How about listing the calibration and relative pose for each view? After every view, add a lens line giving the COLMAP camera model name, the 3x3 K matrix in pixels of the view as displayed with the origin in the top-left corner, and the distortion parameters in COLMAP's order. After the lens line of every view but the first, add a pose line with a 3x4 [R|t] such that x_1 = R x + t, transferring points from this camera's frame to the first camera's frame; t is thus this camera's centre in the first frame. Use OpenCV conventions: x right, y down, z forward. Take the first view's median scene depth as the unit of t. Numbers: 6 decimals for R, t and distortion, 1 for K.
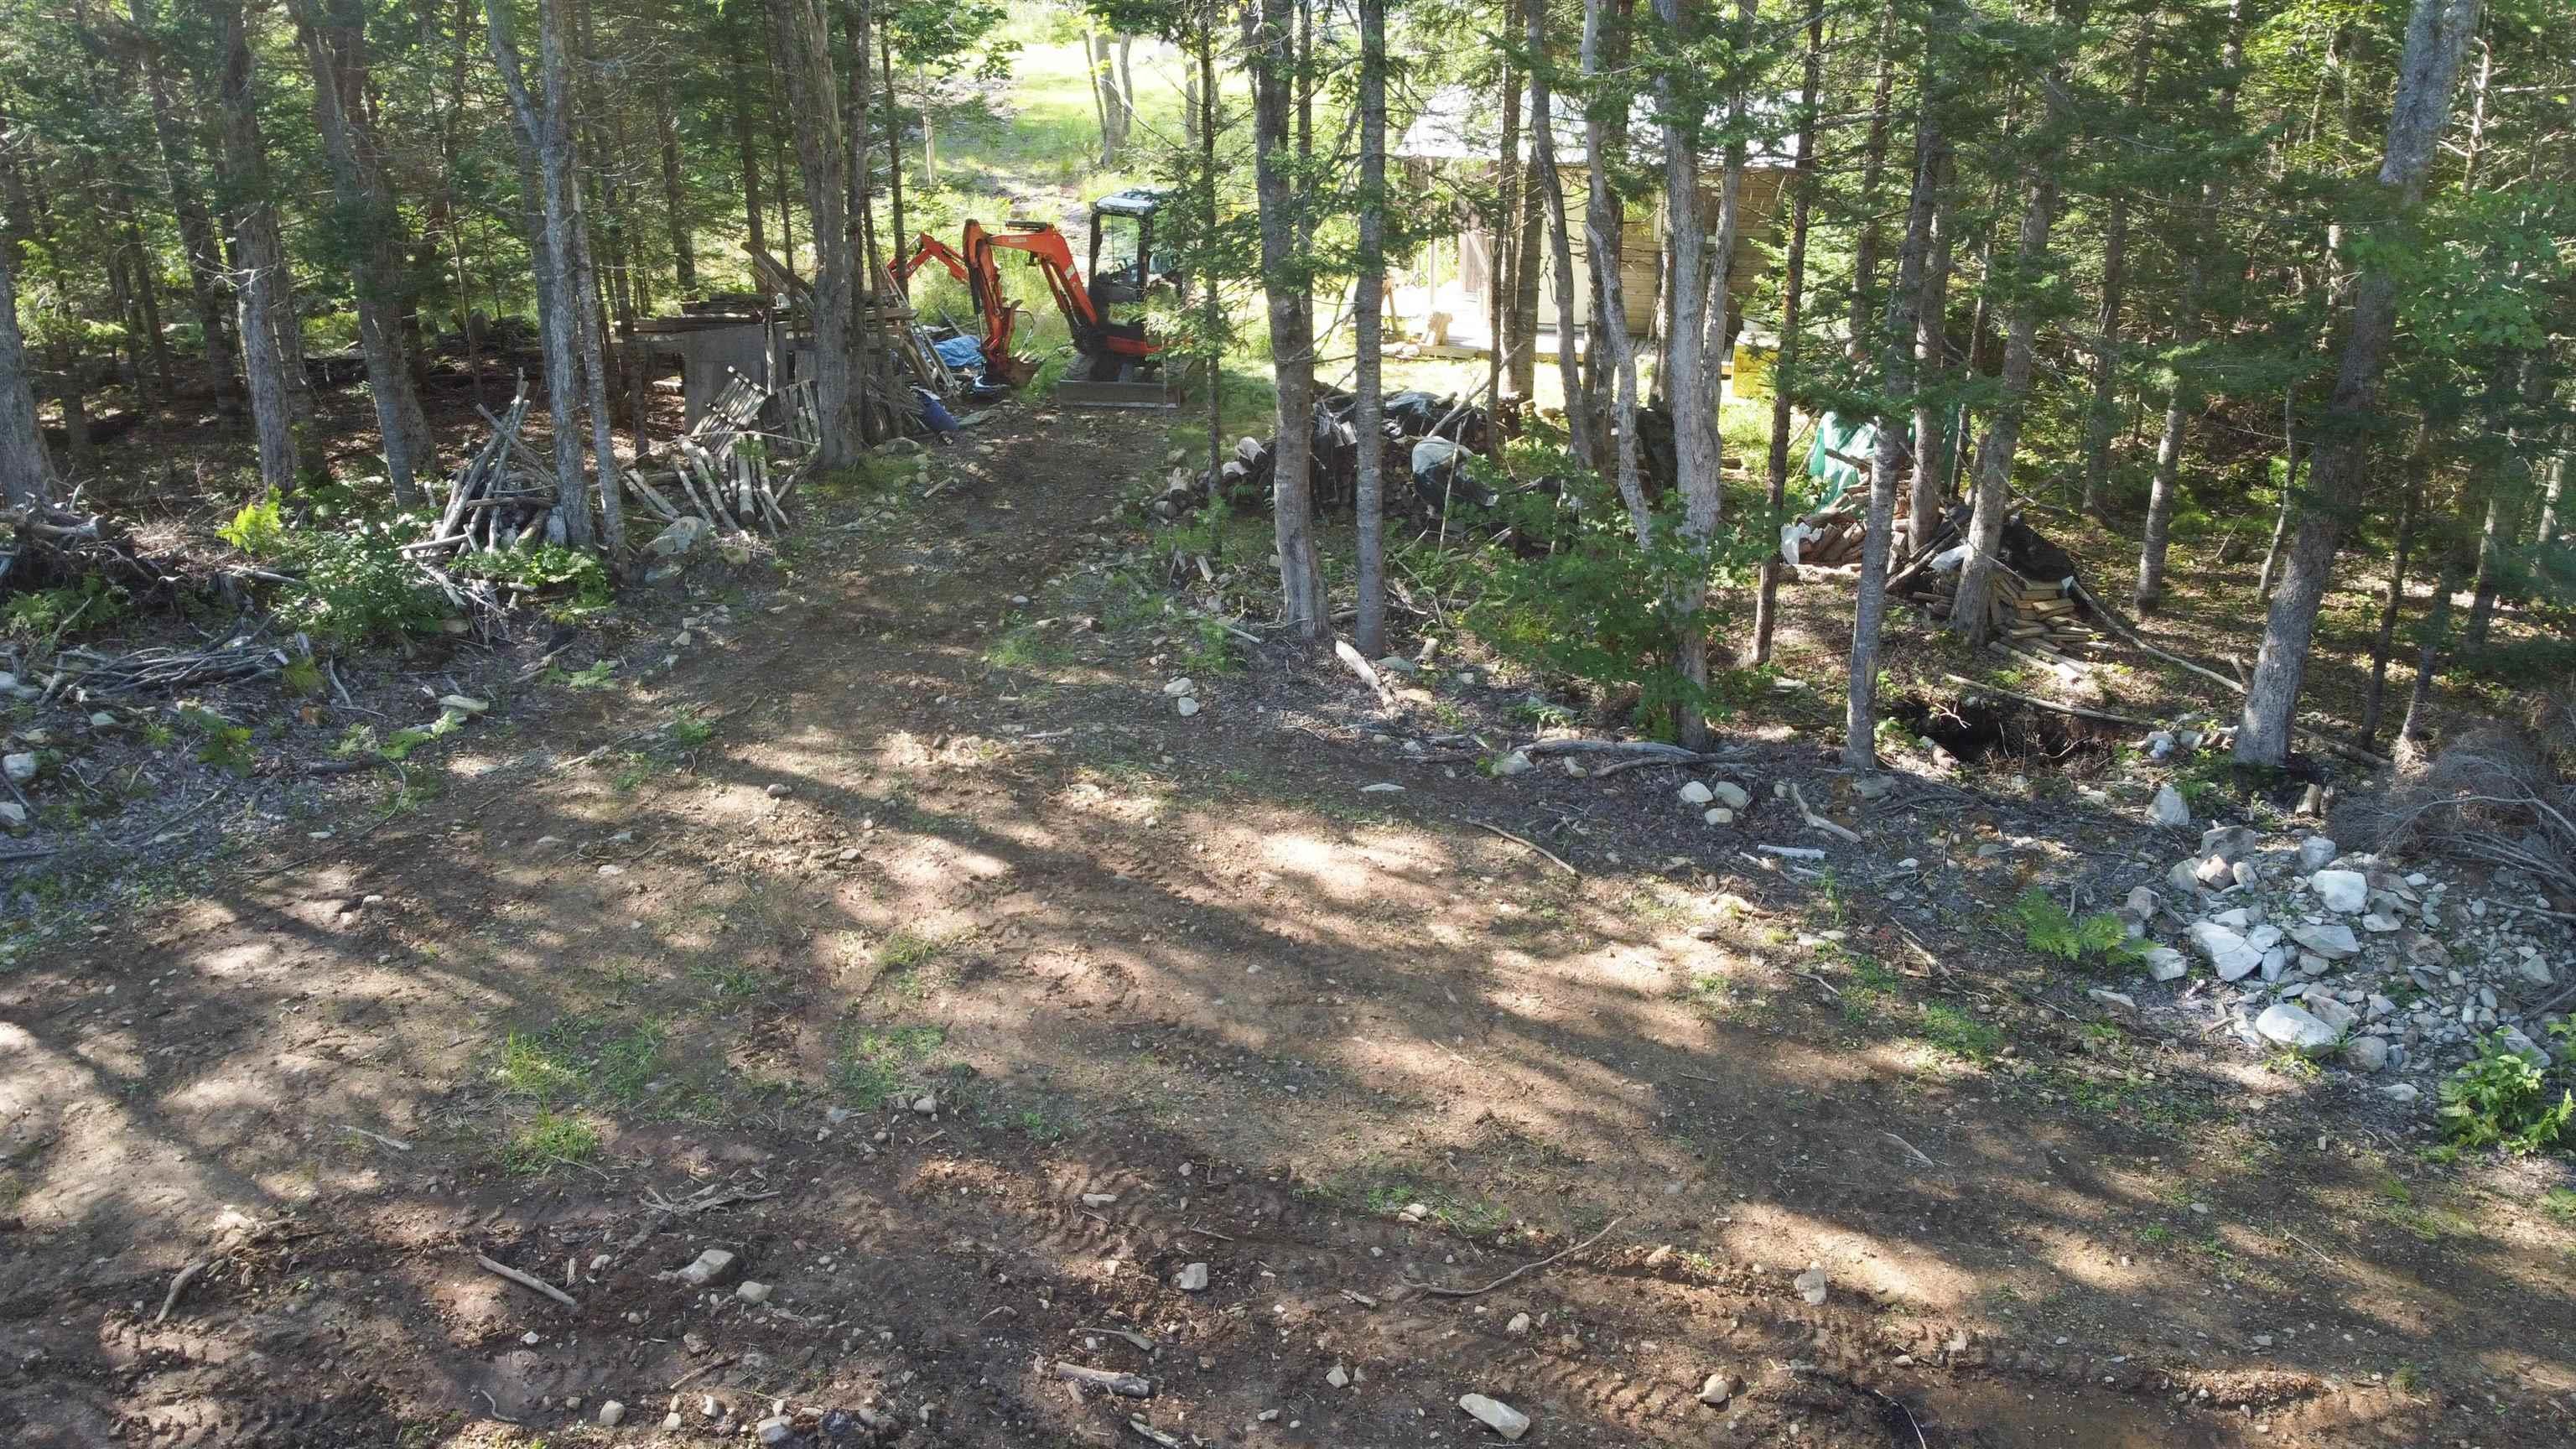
lens RADIAL K [[1956.9, 0, 1288.3], [0, 1956.9, 713.9], [0, 0, 1]] dist [-0.000436, -0.005818]
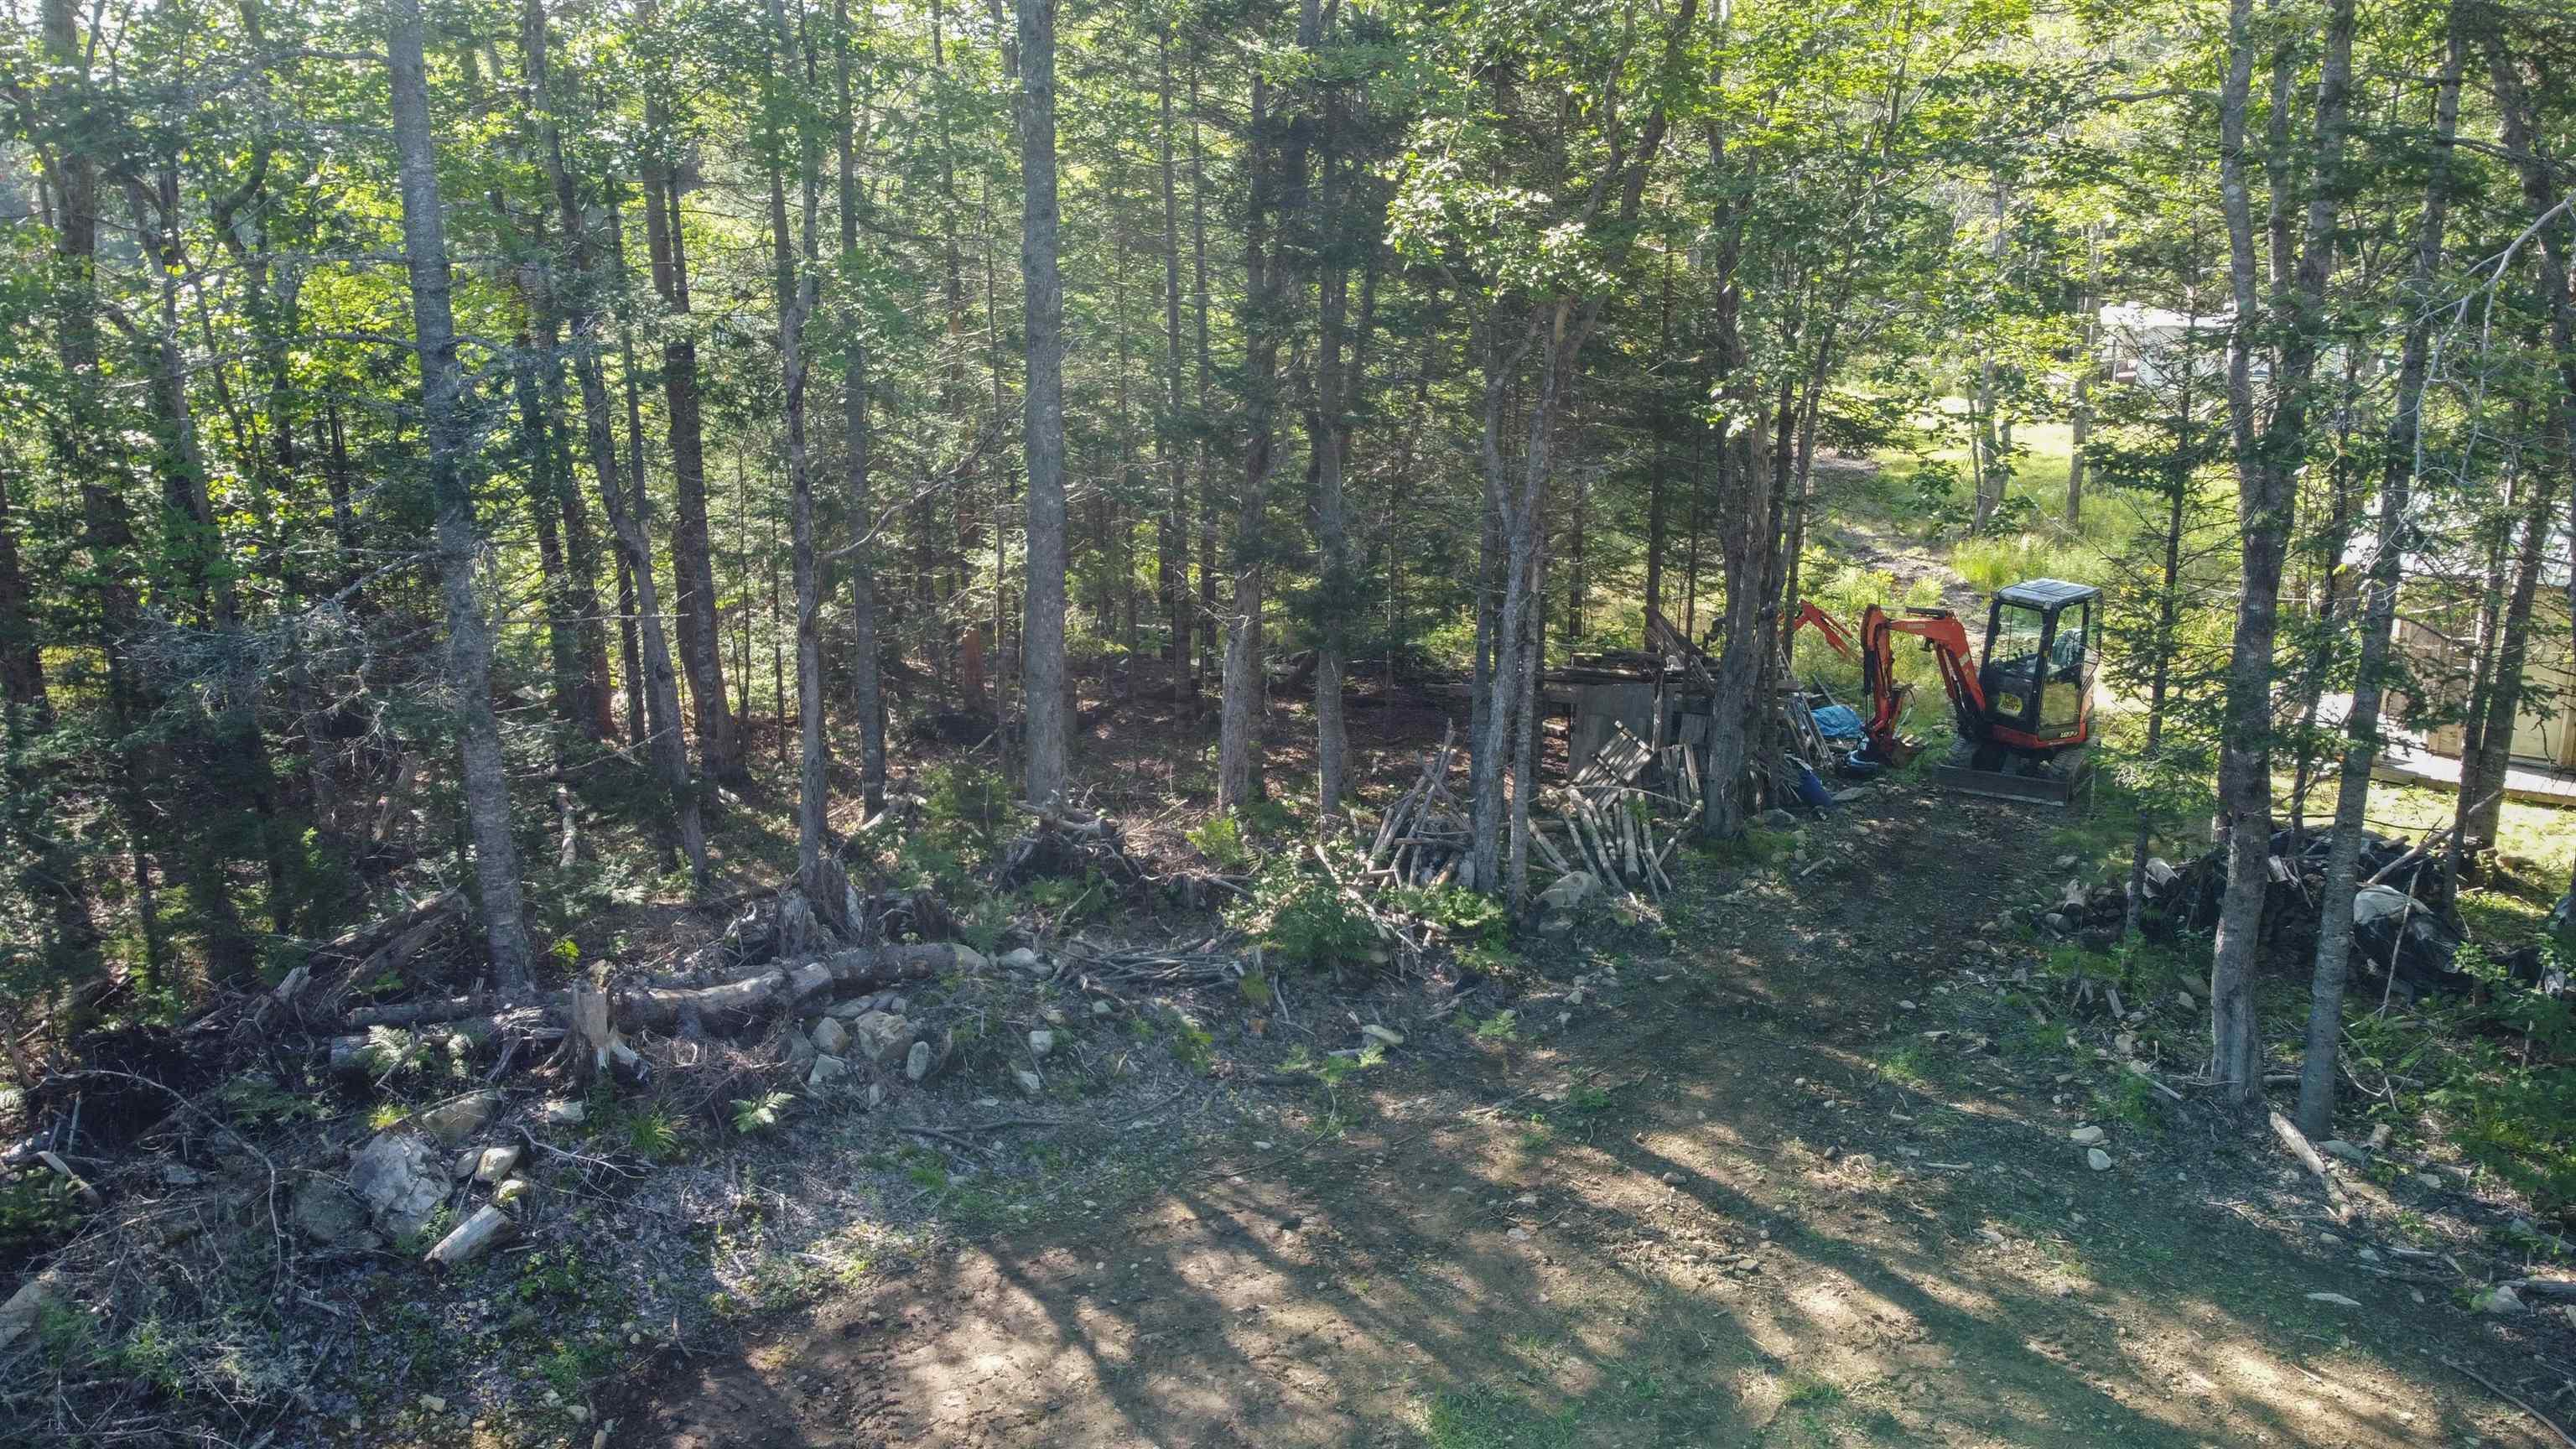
lens RADIAL K [[1956.9, 0, 1292.2], [0, 1956.9, 720.7], [0, 0, 1]] dist [-0.000436, -0.005818]
pose [[0.919620, 0.099305, -0.380050, -0.077873], [-0.155186, 0.980659, -0.119267, -0.042067], [0.360855, 0.168658, 0.917245, -0.048867]]
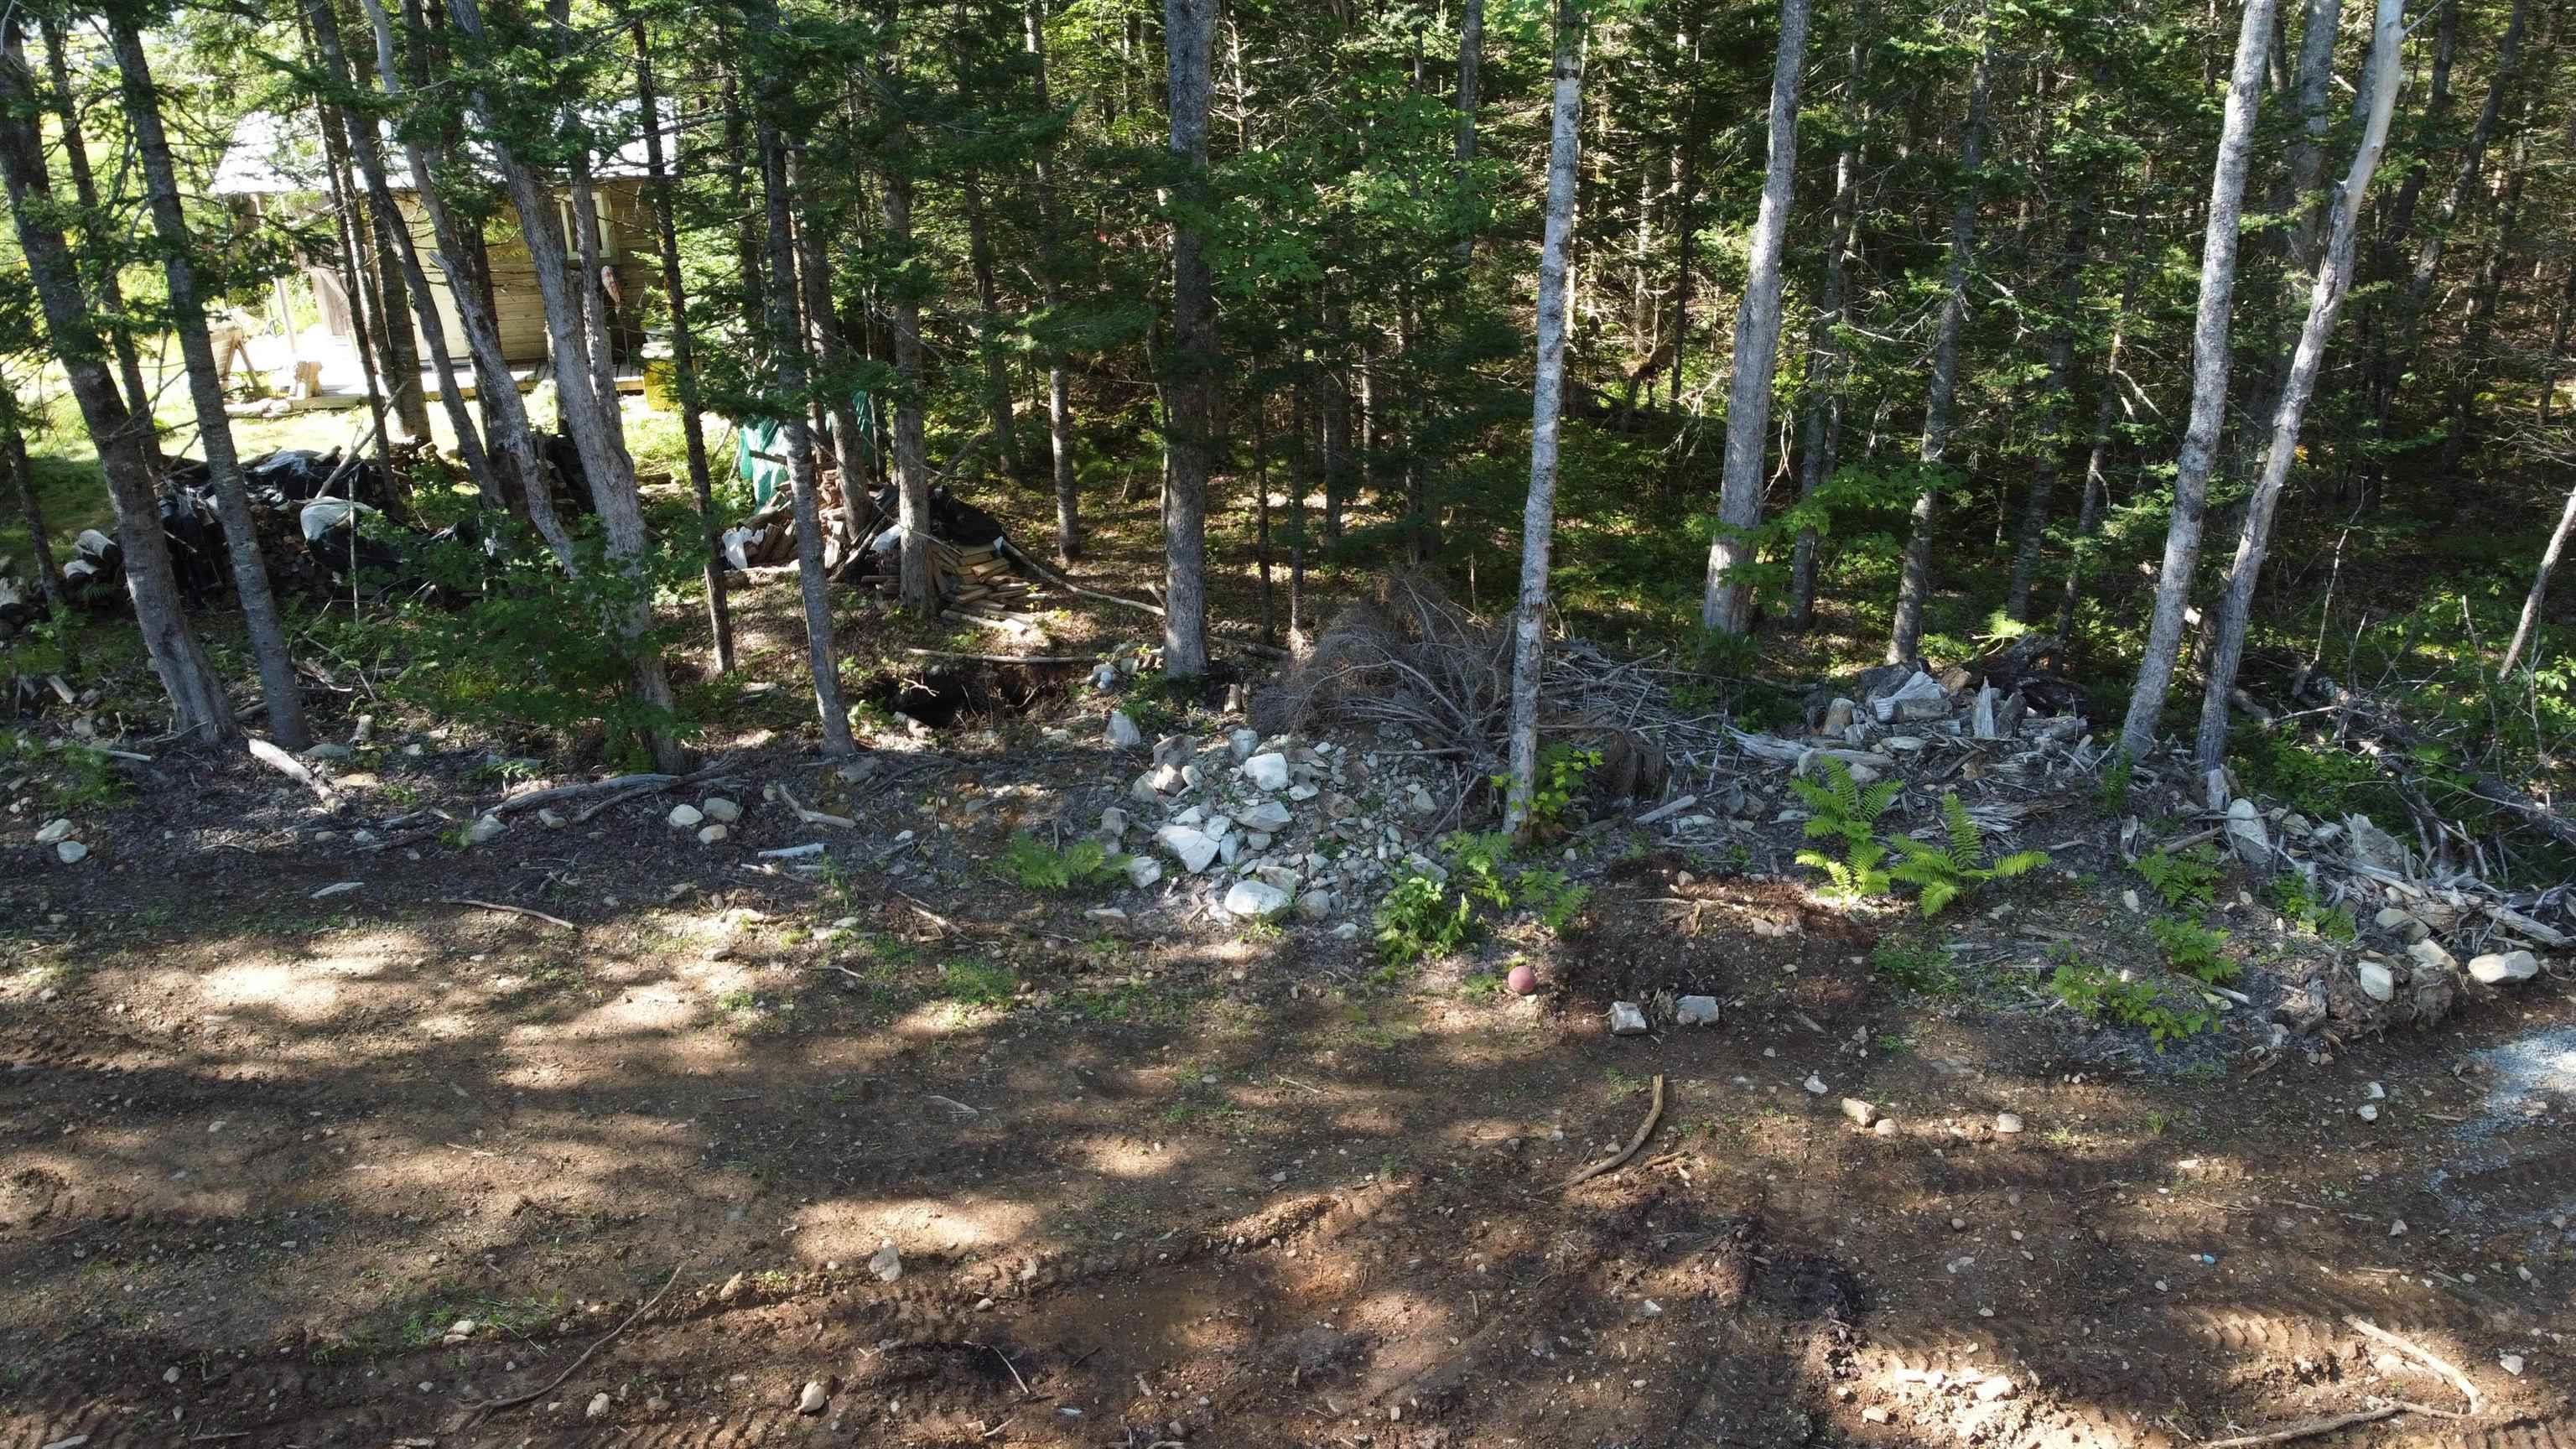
lens RADIAL K [[1956.9, 0, 1281.6], [0, 1956.9, 716.0], [0, 0, 1]] dist [-0.000436, -0.005818]
pose [[0.859751, -0.202514, 0.468845, 0.015969], [0.202561, 0.977942, 0.050965, 0.002083], [-0.468825, 0.051152, 0.881809, -0.005373]]
